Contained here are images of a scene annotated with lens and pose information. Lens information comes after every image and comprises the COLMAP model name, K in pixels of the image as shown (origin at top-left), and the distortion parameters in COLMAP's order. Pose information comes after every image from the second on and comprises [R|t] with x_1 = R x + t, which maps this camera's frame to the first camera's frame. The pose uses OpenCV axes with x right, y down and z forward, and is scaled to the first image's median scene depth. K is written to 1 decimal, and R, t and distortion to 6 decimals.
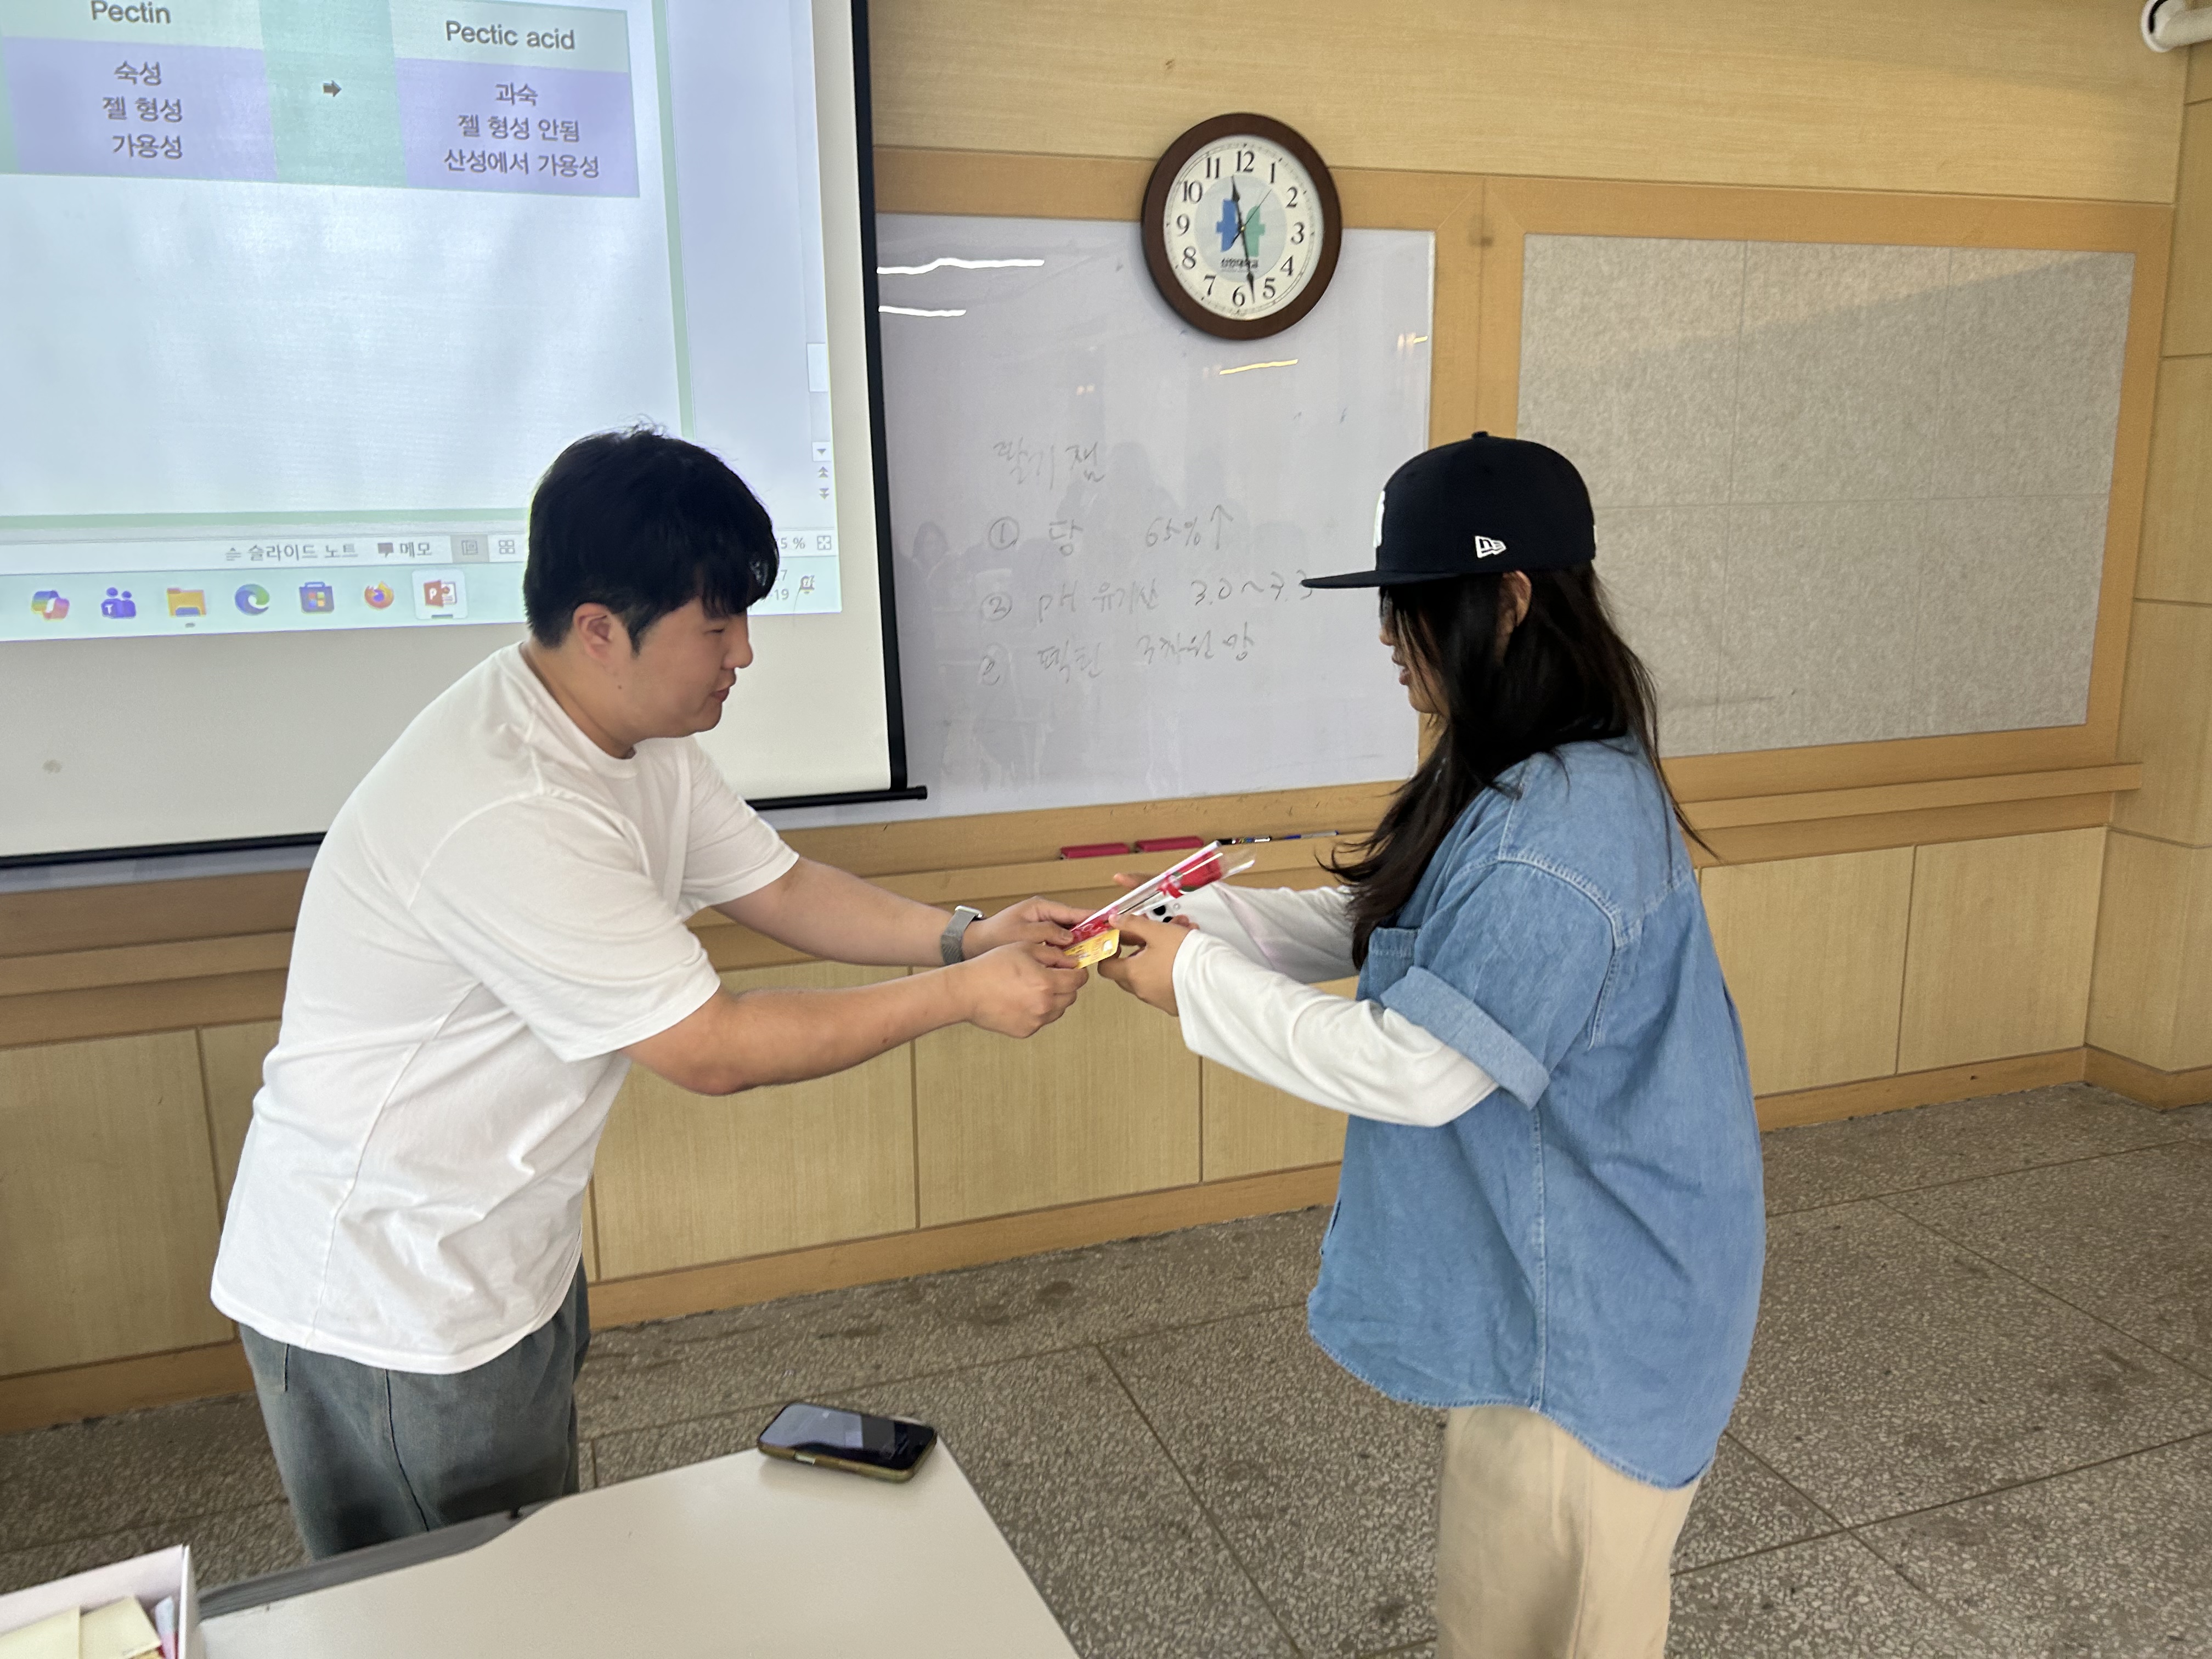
lens RADIAL K [[1689.1, 0, 1109.4], [0, 1689.1, 813.1], [0, 0, 1]] dist [0.035138, -0.036109]
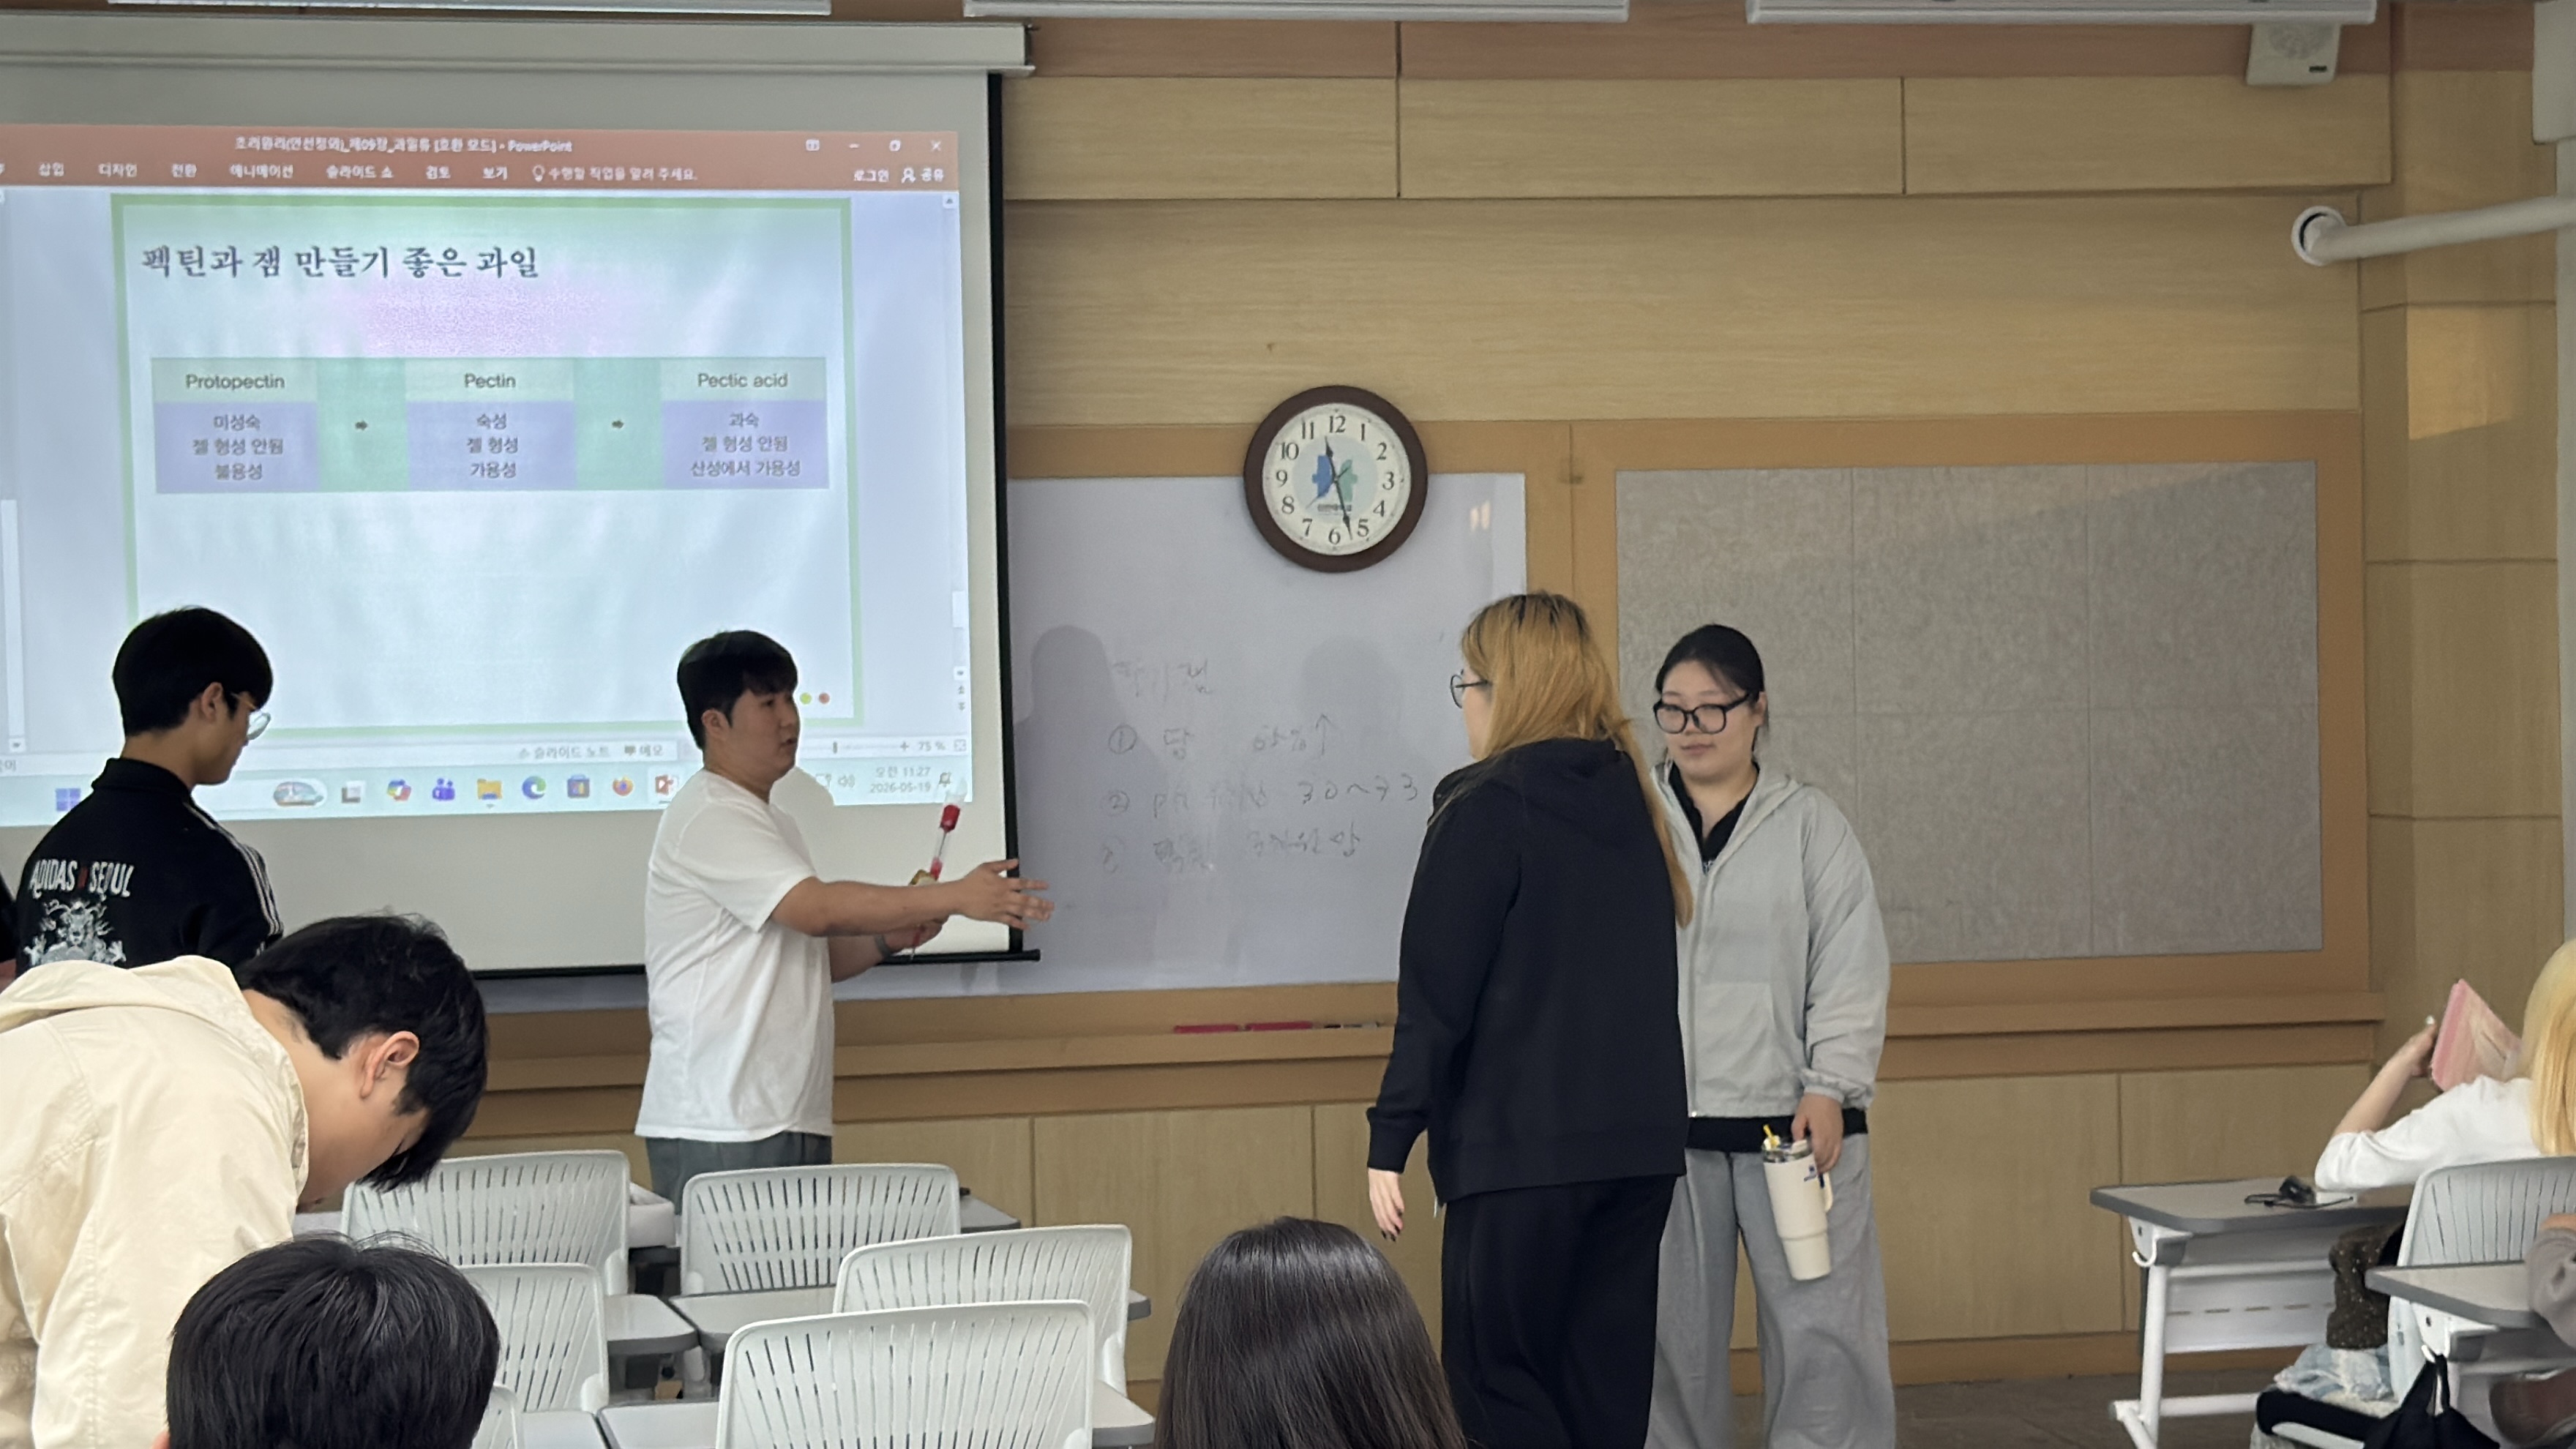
lens RADIAL K [[4888.0, 0, 1284.4], [0, 4888.0, 727.1], [0, 0, 1]] dist [0.145186, 0.000000]
pose [[0.989219, -0.002695, -0.146416, 0.499081], [-0.023649, 0.983766, -0.177890, 0.386910], [0.144519, 0.179435, 0.973097, -2.072198]]
